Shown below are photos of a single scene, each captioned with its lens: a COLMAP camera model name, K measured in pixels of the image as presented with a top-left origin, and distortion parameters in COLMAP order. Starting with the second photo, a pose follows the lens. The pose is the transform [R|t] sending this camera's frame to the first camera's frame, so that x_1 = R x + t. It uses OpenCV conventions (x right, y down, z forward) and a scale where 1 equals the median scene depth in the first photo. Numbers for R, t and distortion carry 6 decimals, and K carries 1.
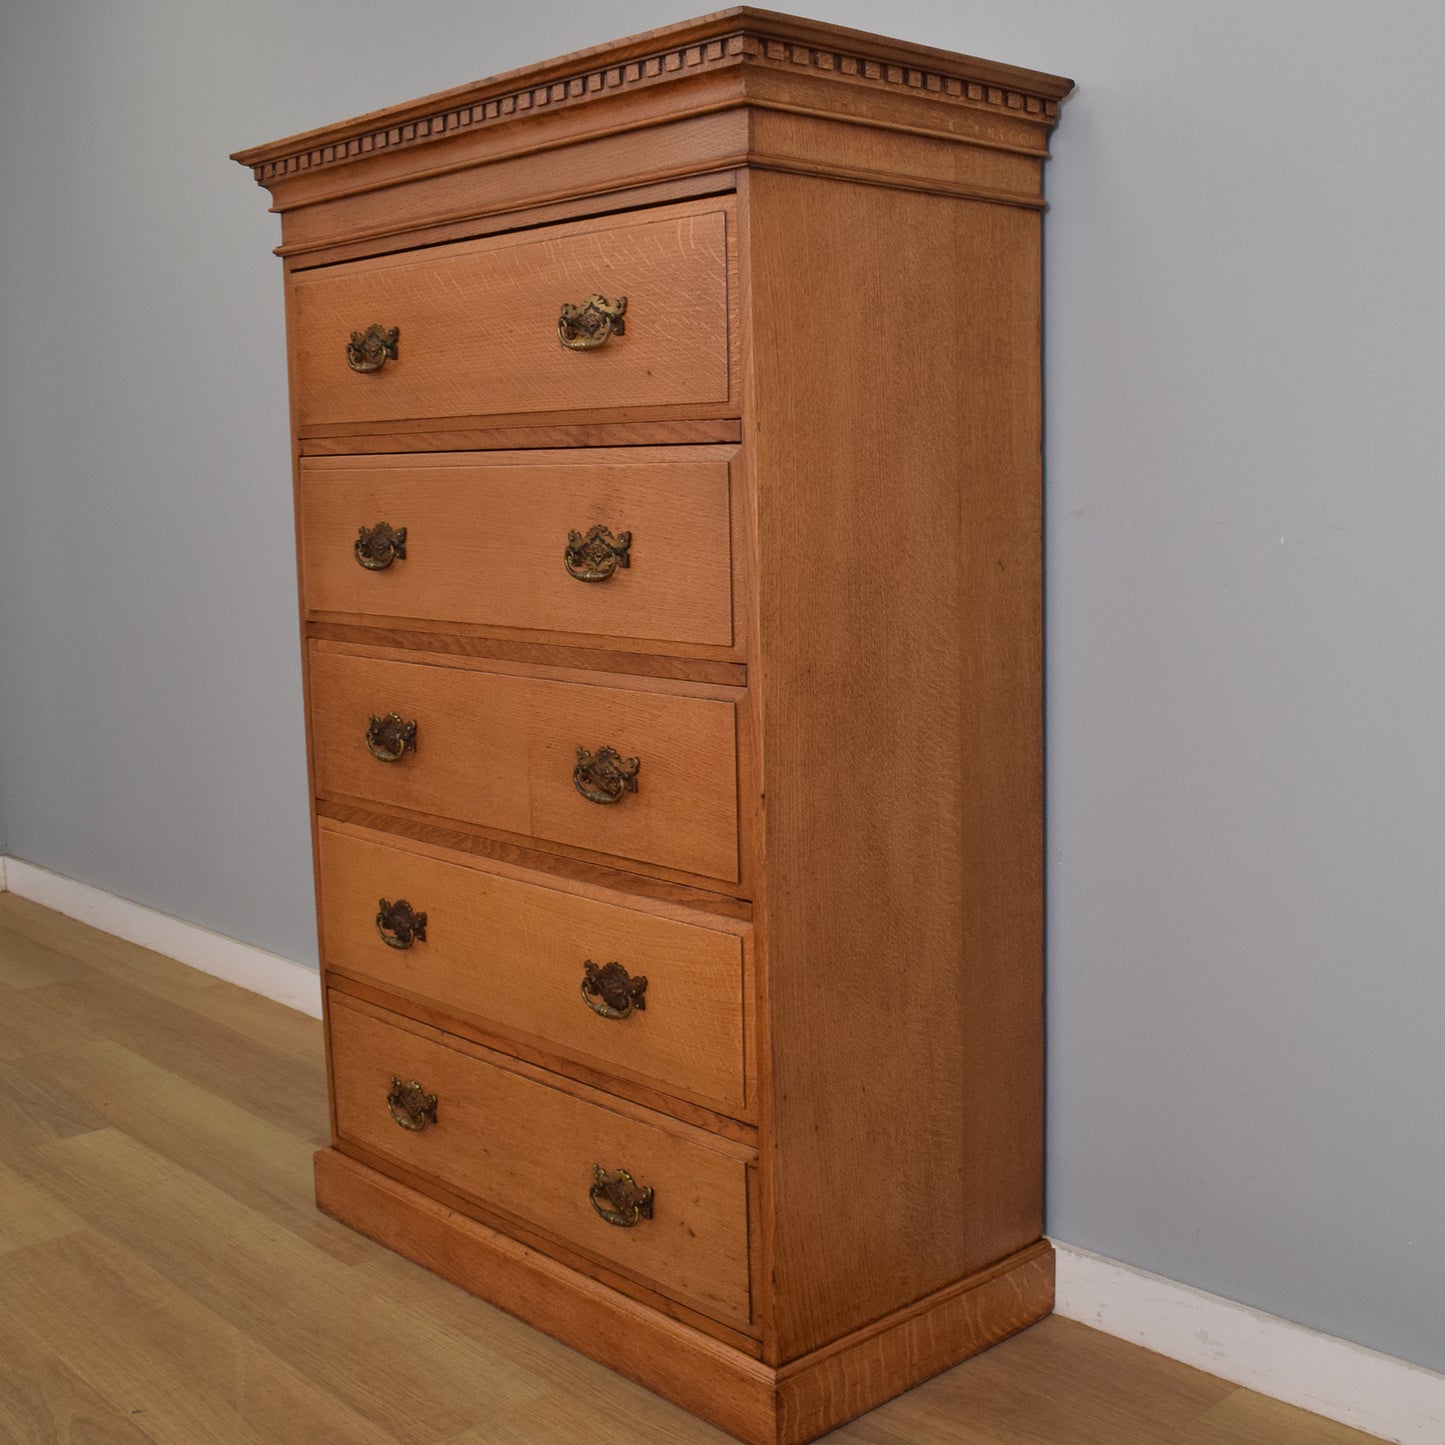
lens RADIAL K [[1812.3, 0, 889.7], [0, 1812.3, 715.8], [0, 0, 1]] dist [-0.084439, -0.004191]
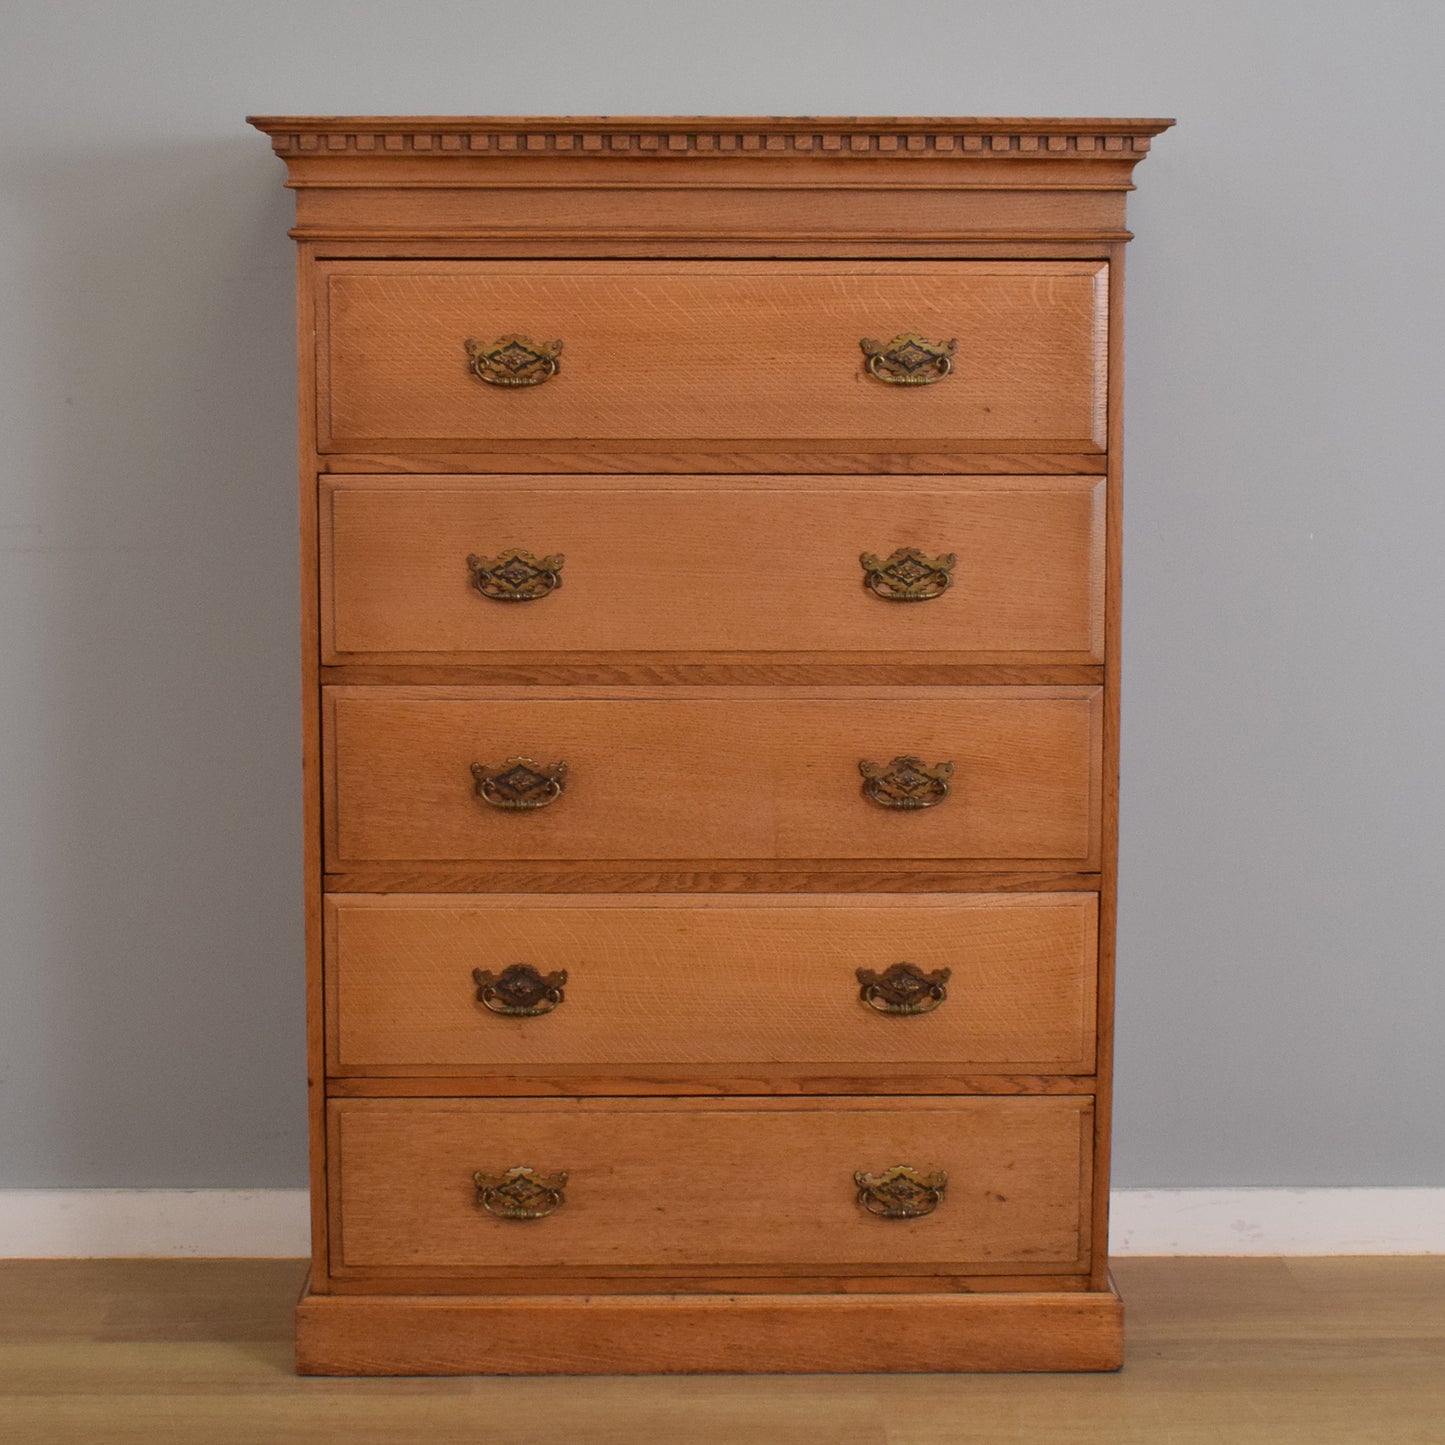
lens RADIAL K [[3141.2, 0, 670.9], [0, 3141.2, 718.4], [0, 0, 1]] dist [-0.036417, -0.219539]
pose [[0.722029, -0.075499, 0.687731, -1.465302], [0.085997, 0.996113, 0.019067, -0.049826], [-0.686497, 0.045375, 0.725715, -0.232215]]
